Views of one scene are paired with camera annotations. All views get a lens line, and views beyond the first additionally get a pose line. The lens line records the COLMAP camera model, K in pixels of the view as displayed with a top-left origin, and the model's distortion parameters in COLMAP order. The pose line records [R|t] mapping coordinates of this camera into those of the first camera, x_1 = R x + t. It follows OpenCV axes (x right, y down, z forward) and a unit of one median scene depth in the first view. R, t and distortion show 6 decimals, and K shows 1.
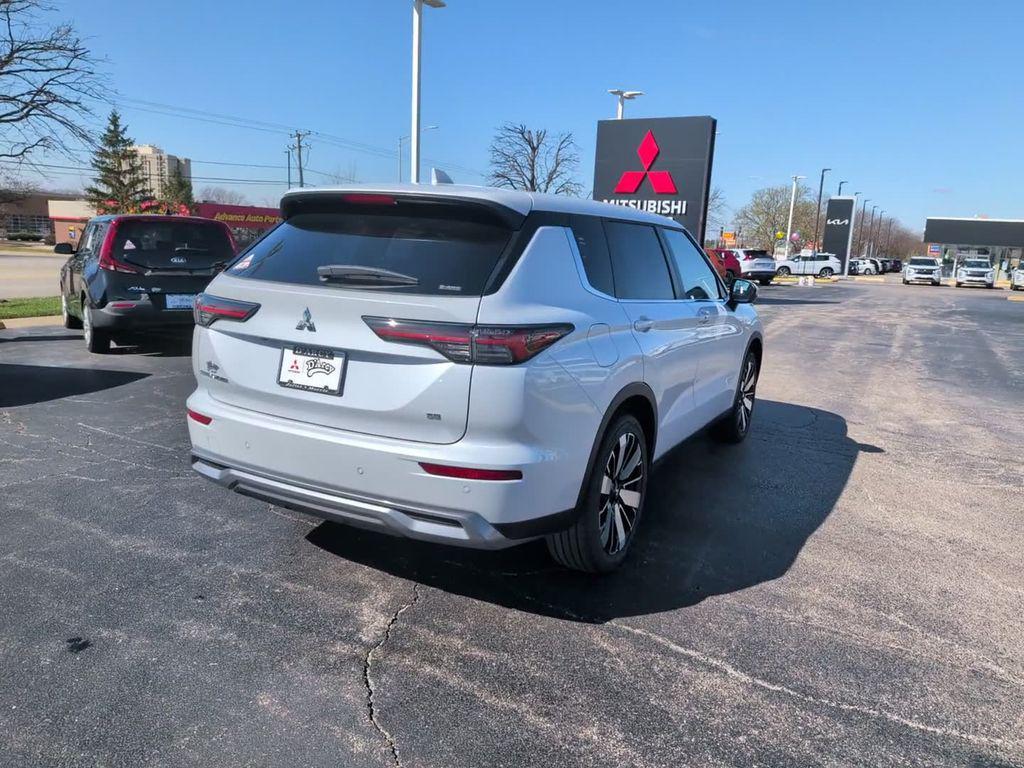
lens RADIAL K [[743.1, 0, 539.2], [0, 743.1, 379.3], [0, 0, 1]] dist [0.040688, -0.054339]
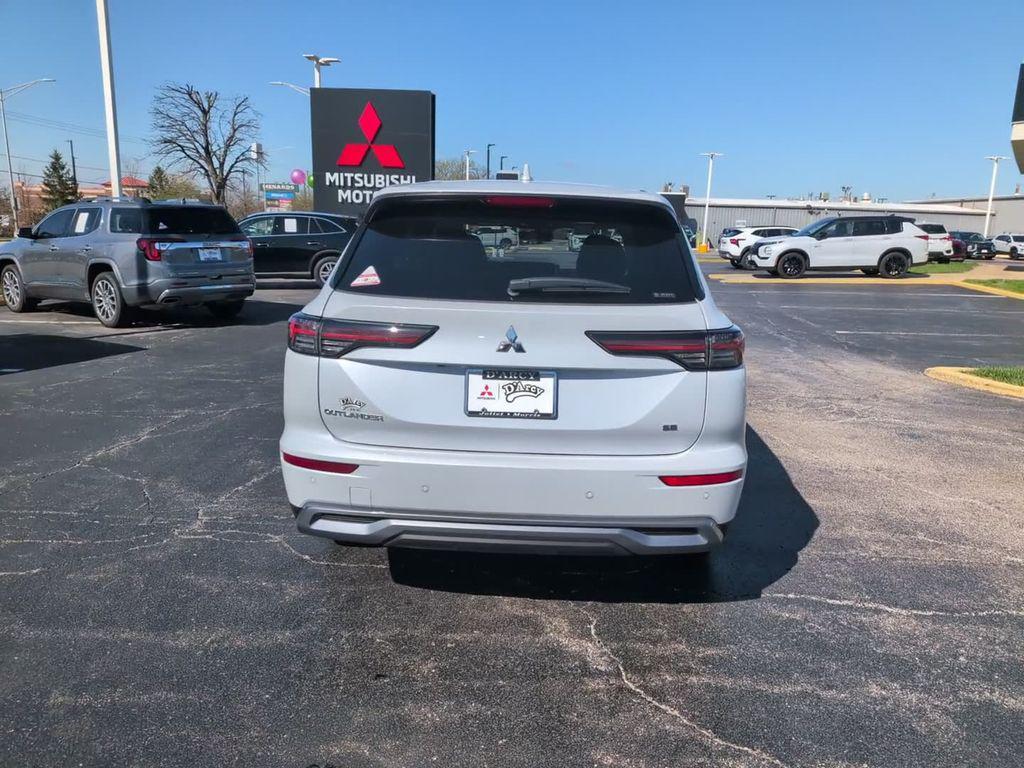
lens RADIAL K [[743.1, 0, 541.1], [0, 743.1, 372.7], [0, 0, 1]] dist [0.040688, -0.054339]
pose [[0.899401, -0.105392, 0.424228, -0.546527], [0.092505, 0.994409, 0.050926, -0.068298], [-0.427224, -0.006559, 0.904122, 0.142735]]
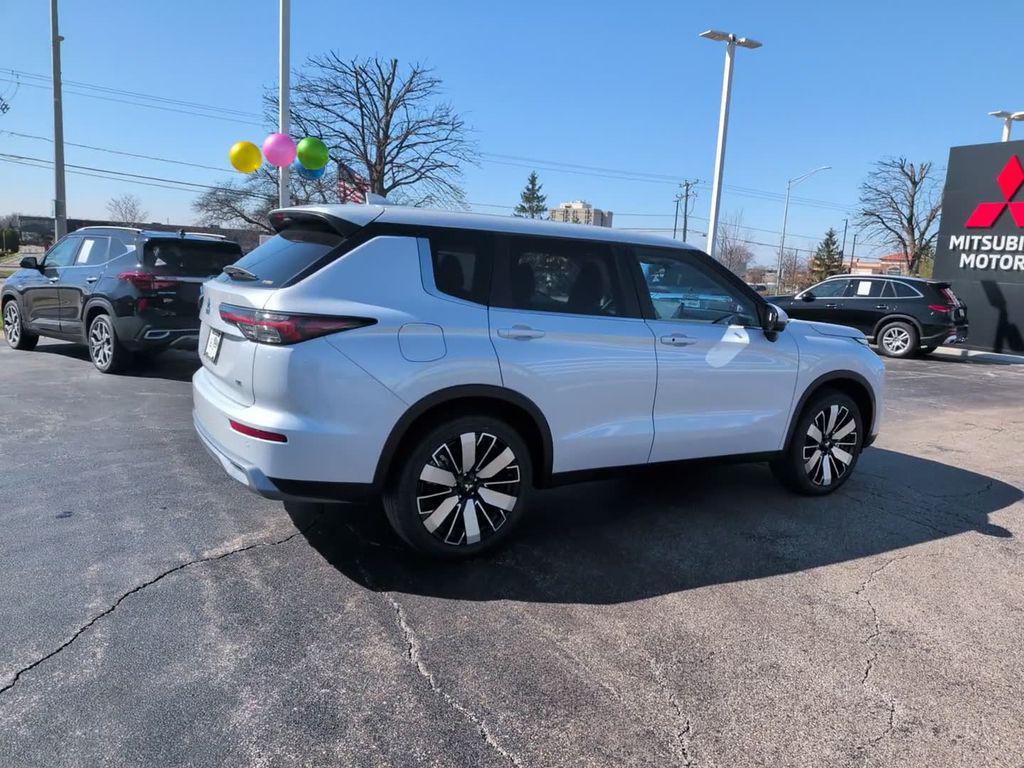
lens RADIAL K [[746.3, 0, 532.2], [0, 746.3, 379.7], [0, 0, 1]] dist [0.034393, -0.050415]
pose [[0.856953, 0.080128, -0.509128, 0.718252], [-0.110645, 0.993410, -0.029889, 0.021589], [0.503379, 0.081946, 0.860171, 0.123339]]
